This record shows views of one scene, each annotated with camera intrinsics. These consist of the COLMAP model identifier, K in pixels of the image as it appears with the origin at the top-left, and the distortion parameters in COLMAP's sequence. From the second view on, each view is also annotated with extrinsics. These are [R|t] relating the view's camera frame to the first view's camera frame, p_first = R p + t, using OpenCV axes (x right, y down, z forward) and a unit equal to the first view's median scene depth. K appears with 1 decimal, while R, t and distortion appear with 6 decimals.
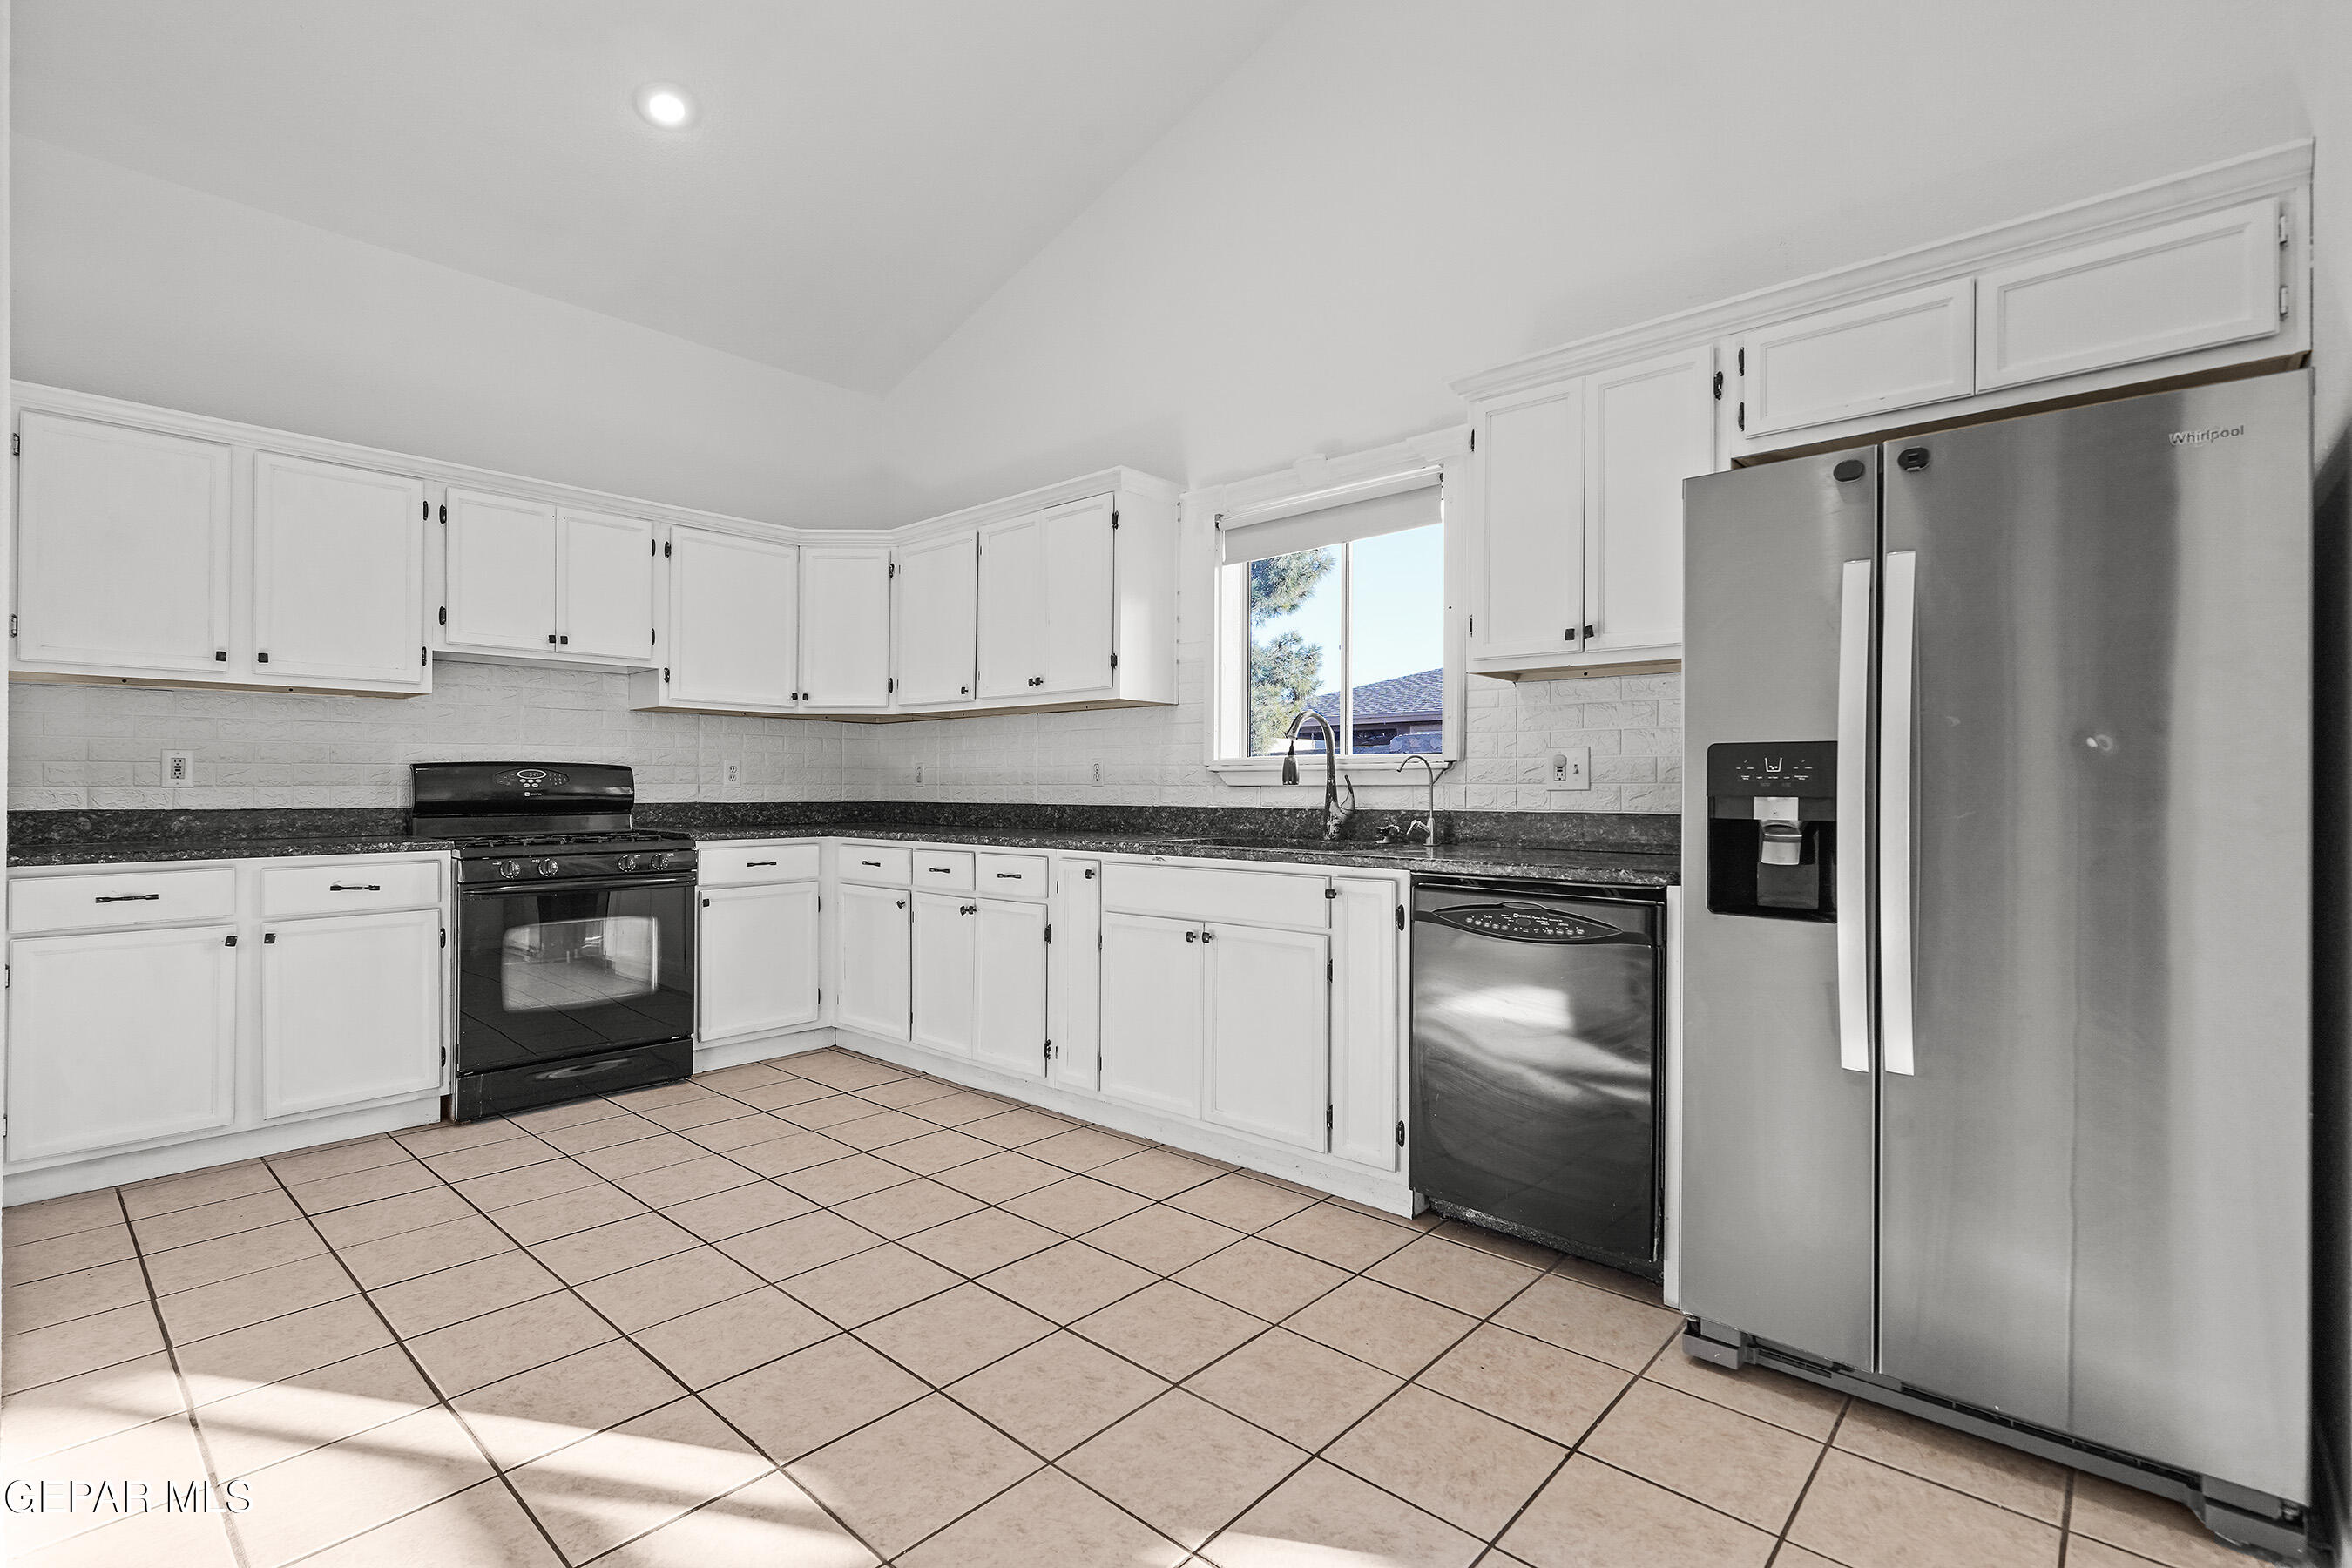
lens RADIAL K [[1080.9, 0, 1176.2], [0, 1080.9, 781.5], [0, 0, 1]] dist [-0.004650, 0.001773]
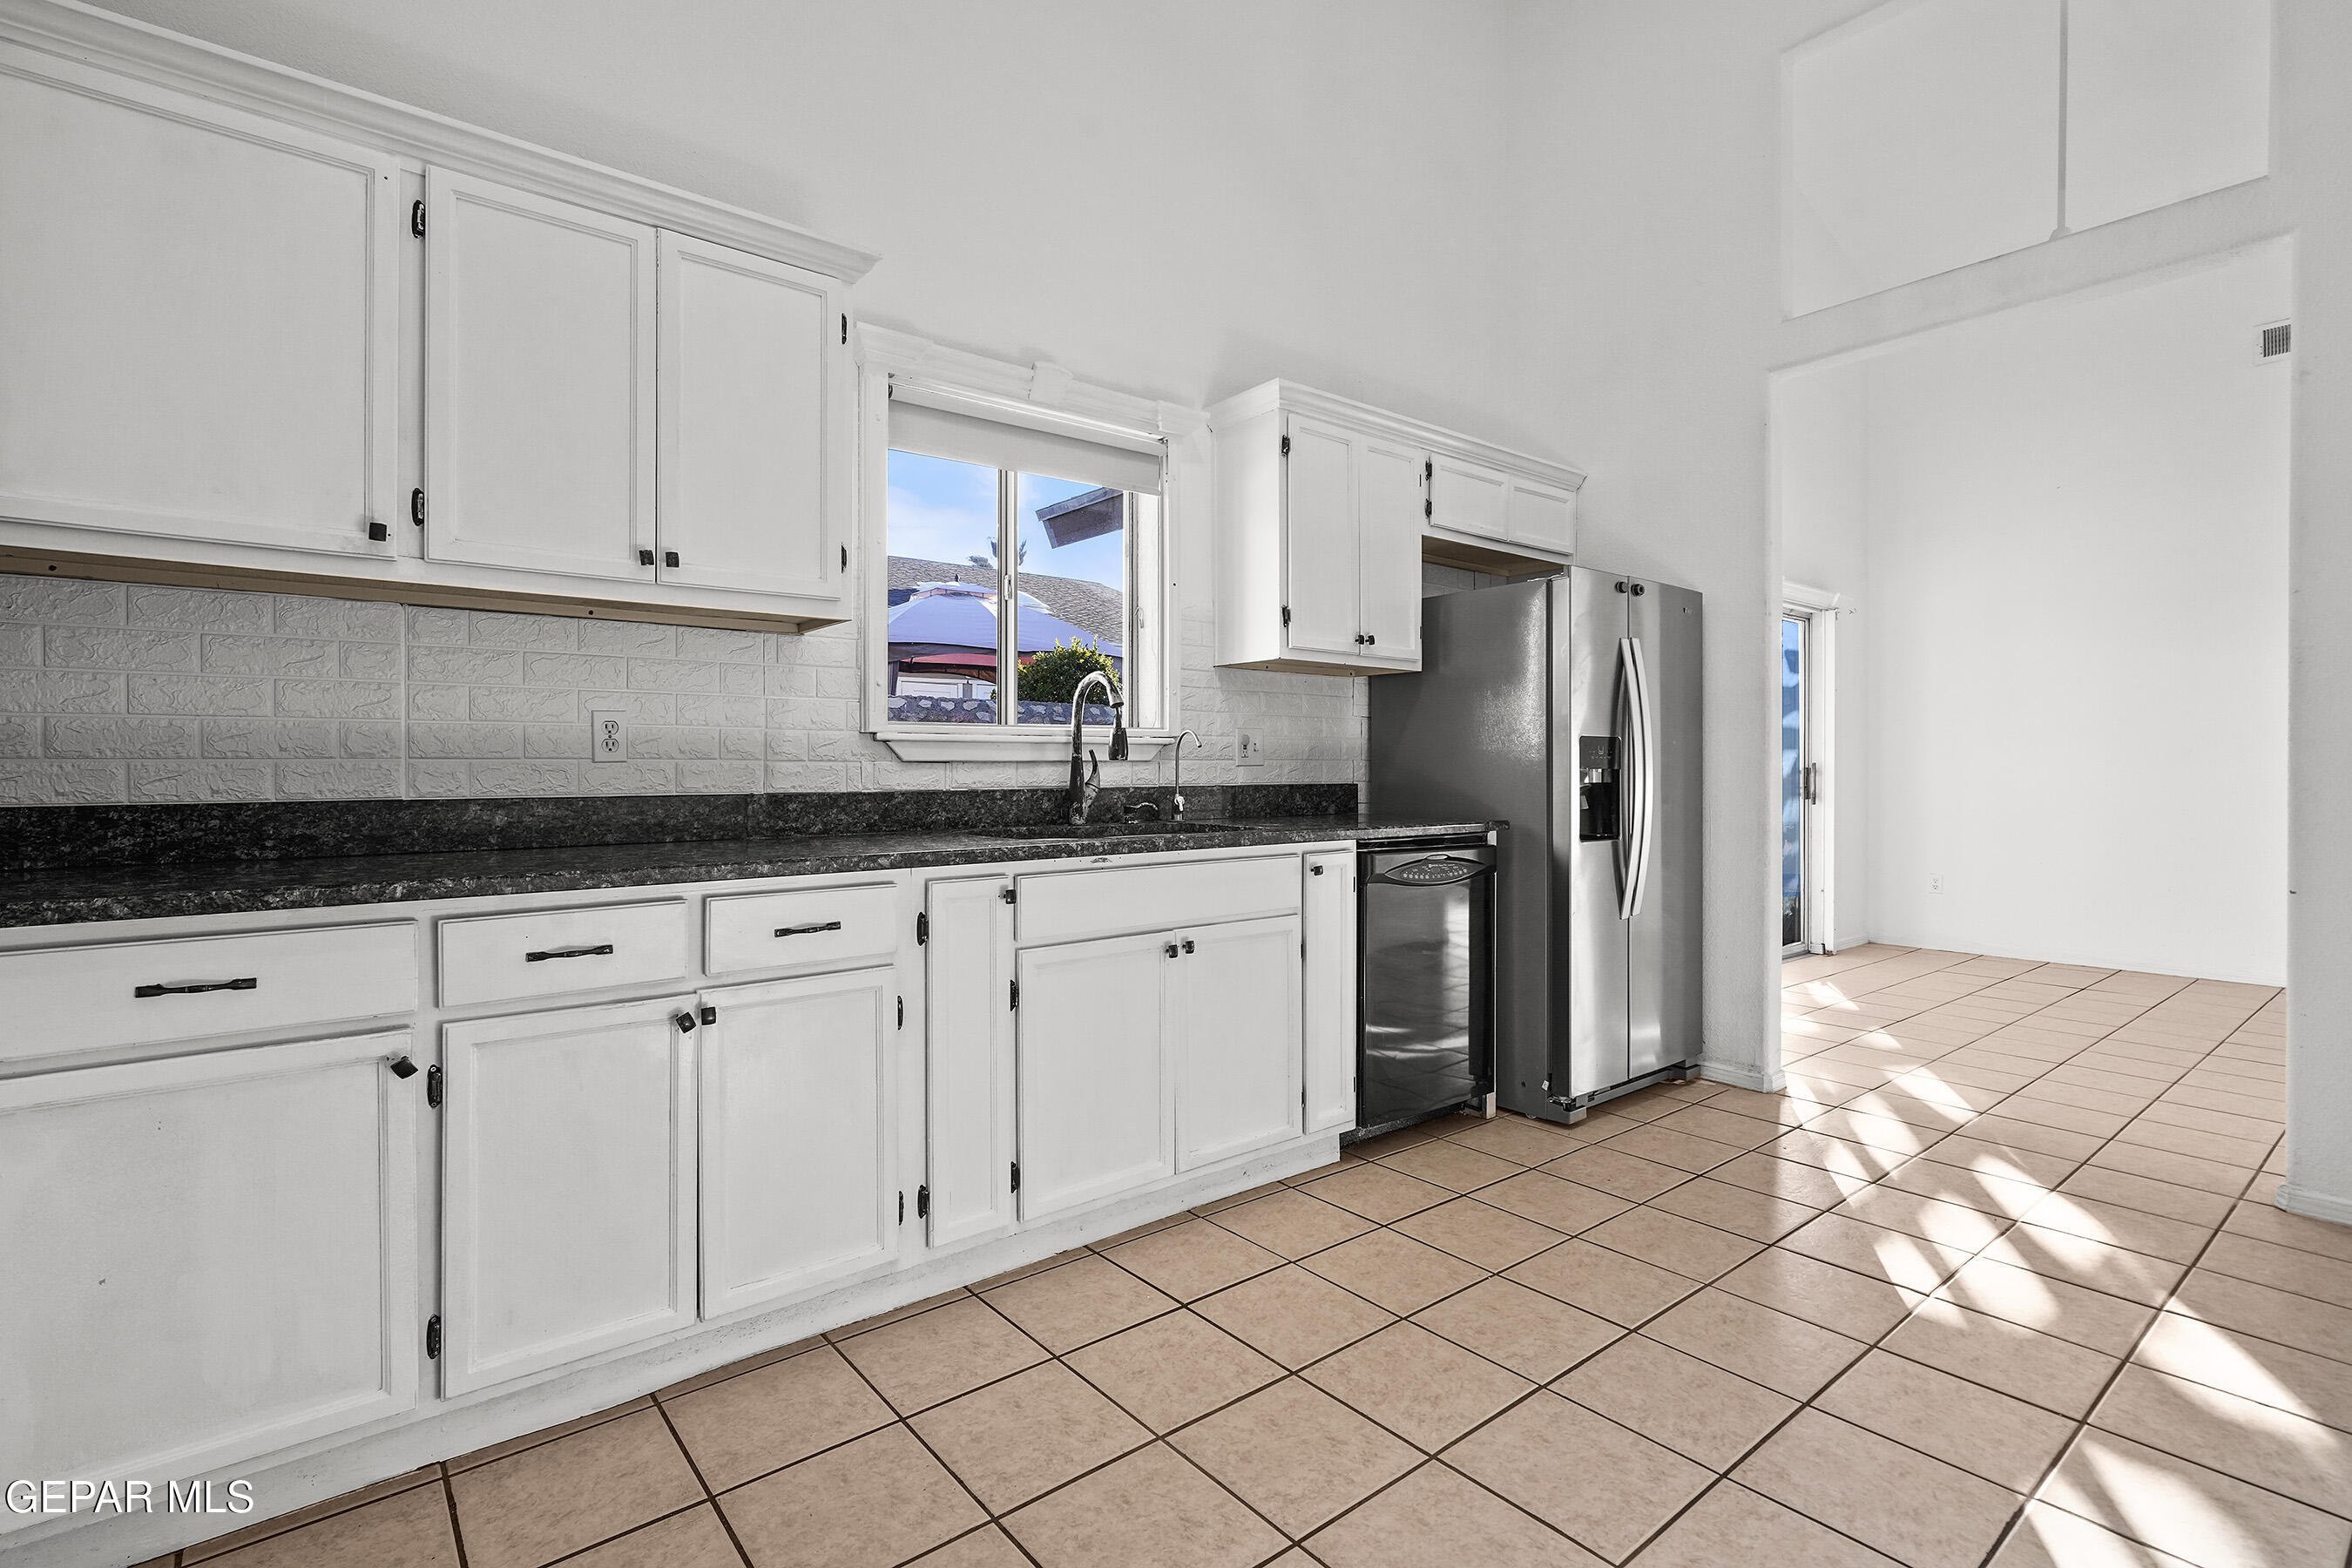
lens RADIAL K [[1080.9, 0, 1169.9], [0, 1080.9, 768.7], [0, 0, 1]] dist [-0.004650, 0.001773]
pose [[0.165077, -0.005205, 0.986267, -0.705375], [-0.005037, 0.999969, 0.006120, 0.004166], [-0.986268, -0.005978, 0.165046, 0.796236]]
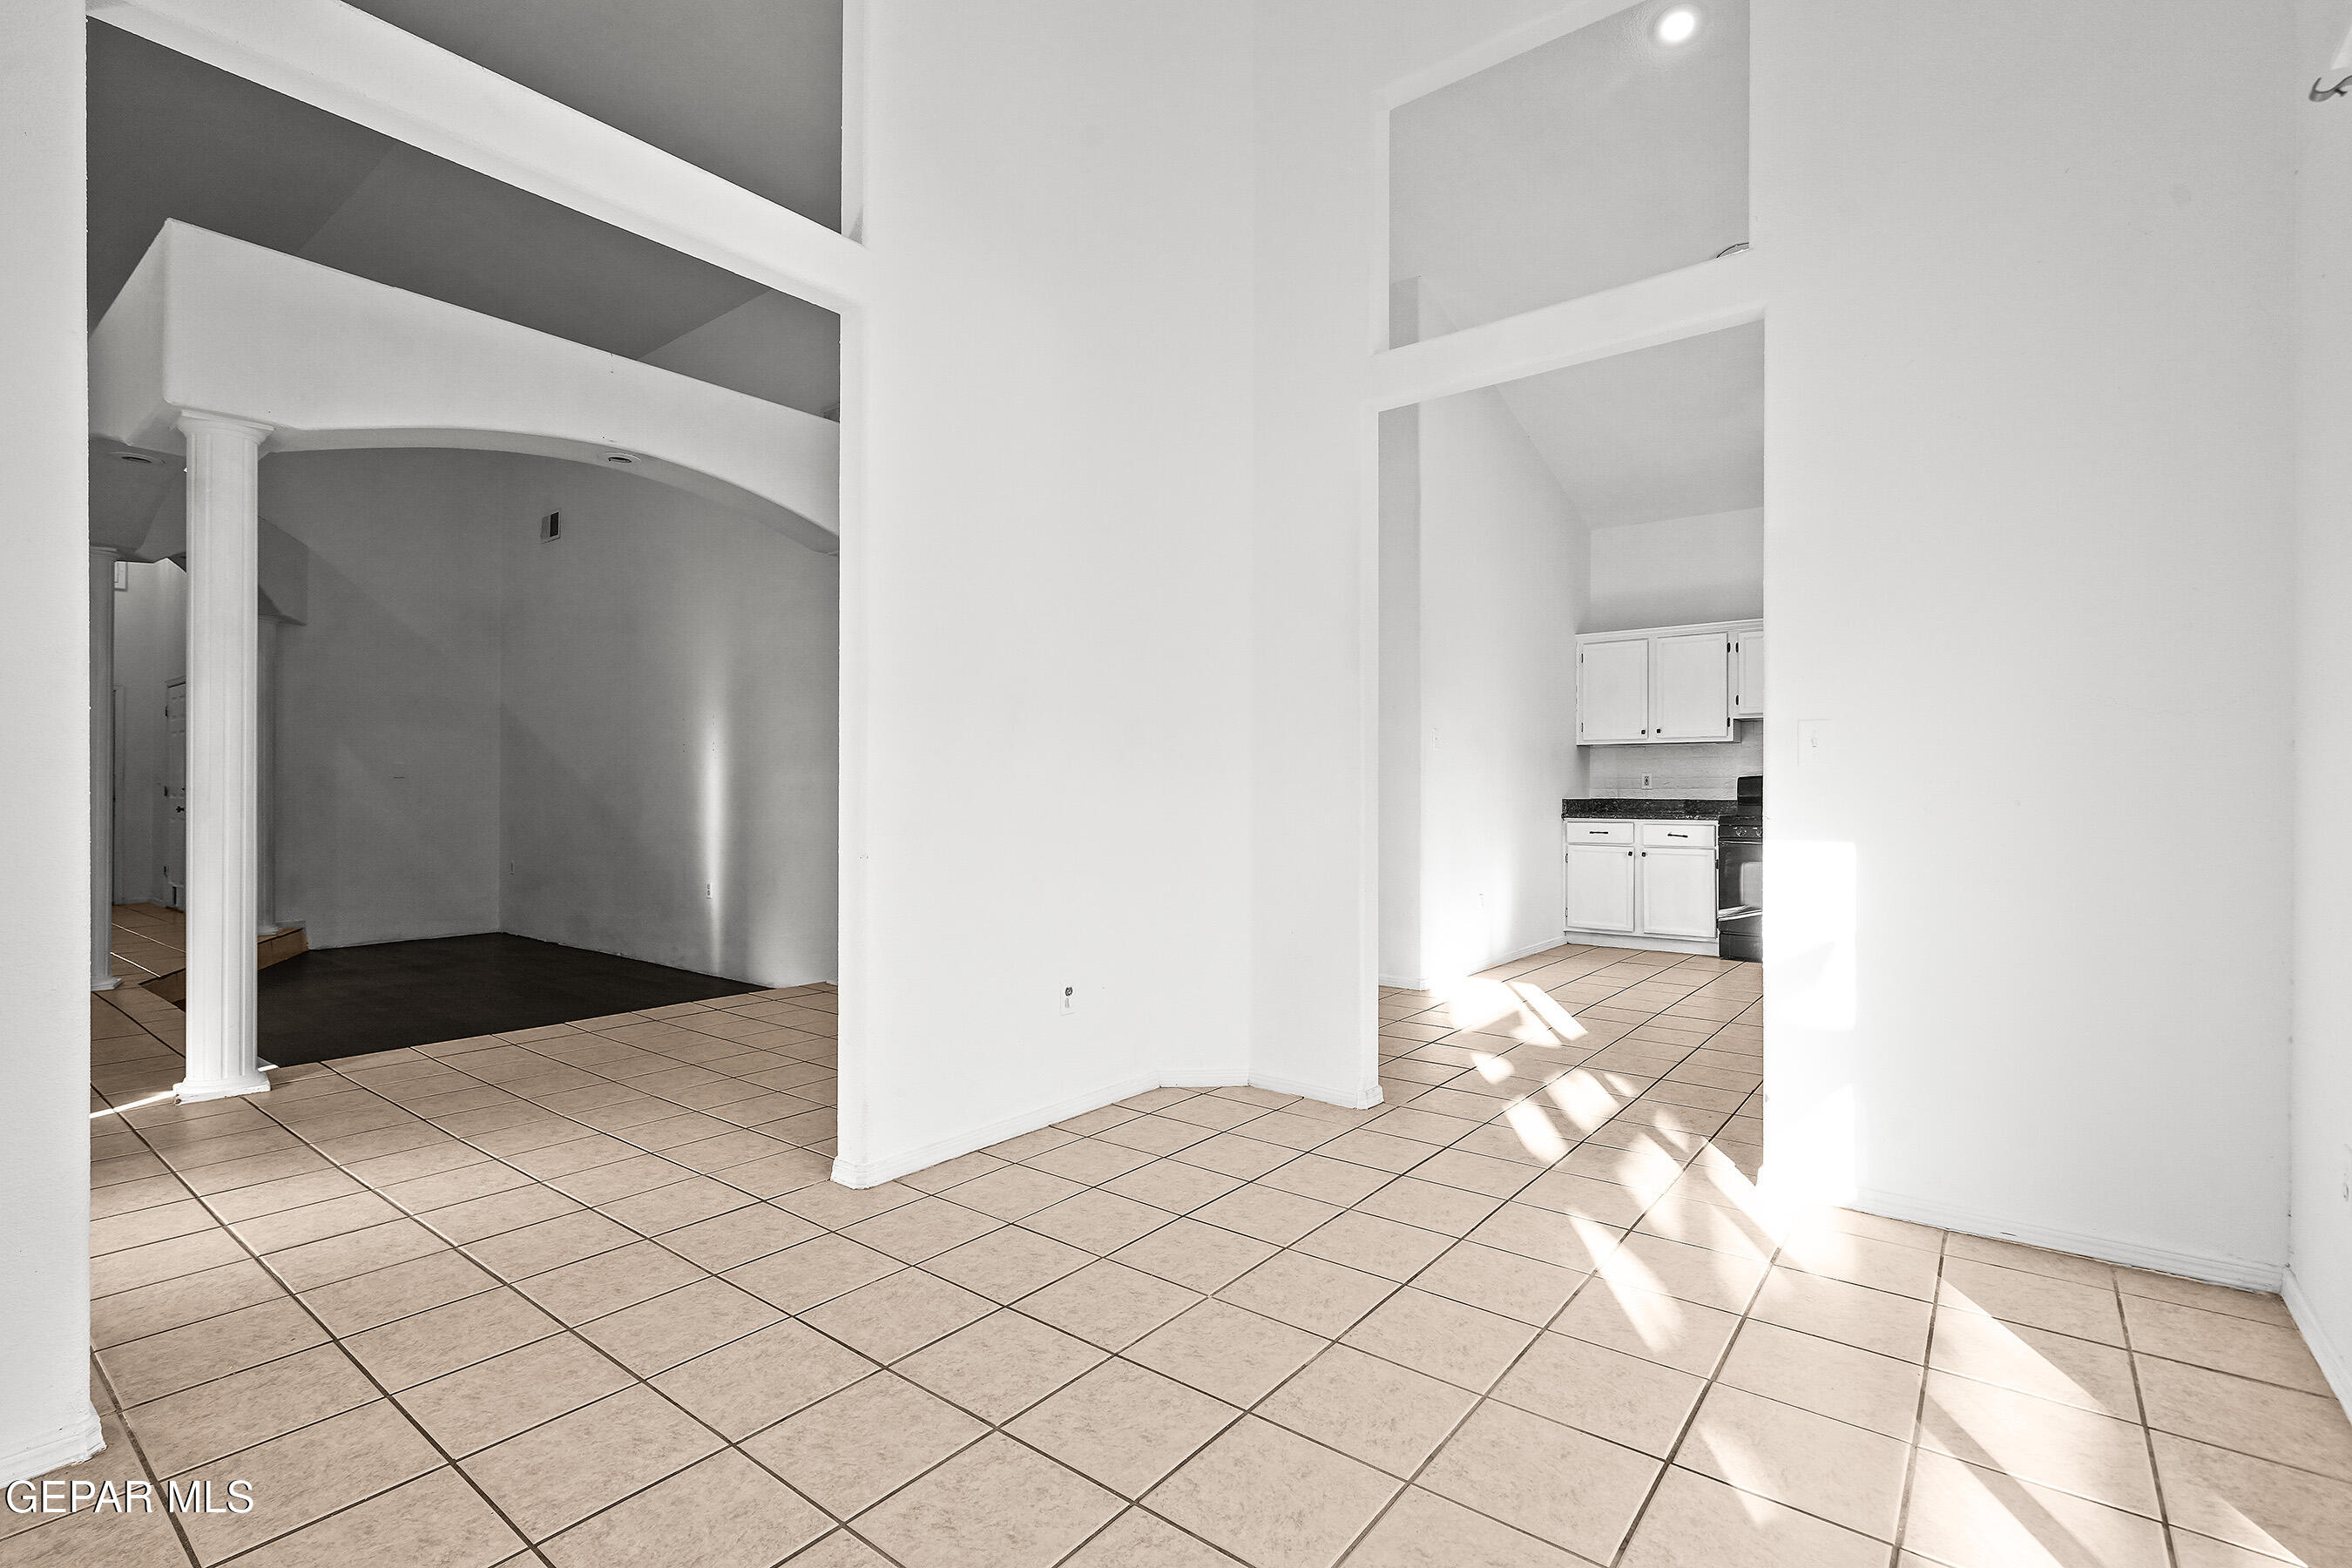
lens RADIAL K [[1080.9, 0, 1160.2], [0, 1080.9, 790.7], [0, 0, 1]] dist [-0.004650, 0.001773]
pose [[0.065502, -0.003739, -0.997845, 1.278951], [0.005372, 0.999980, -0.003394, 0.010298], [0.997838, -0.005138, 0.065521, -0.170557]]
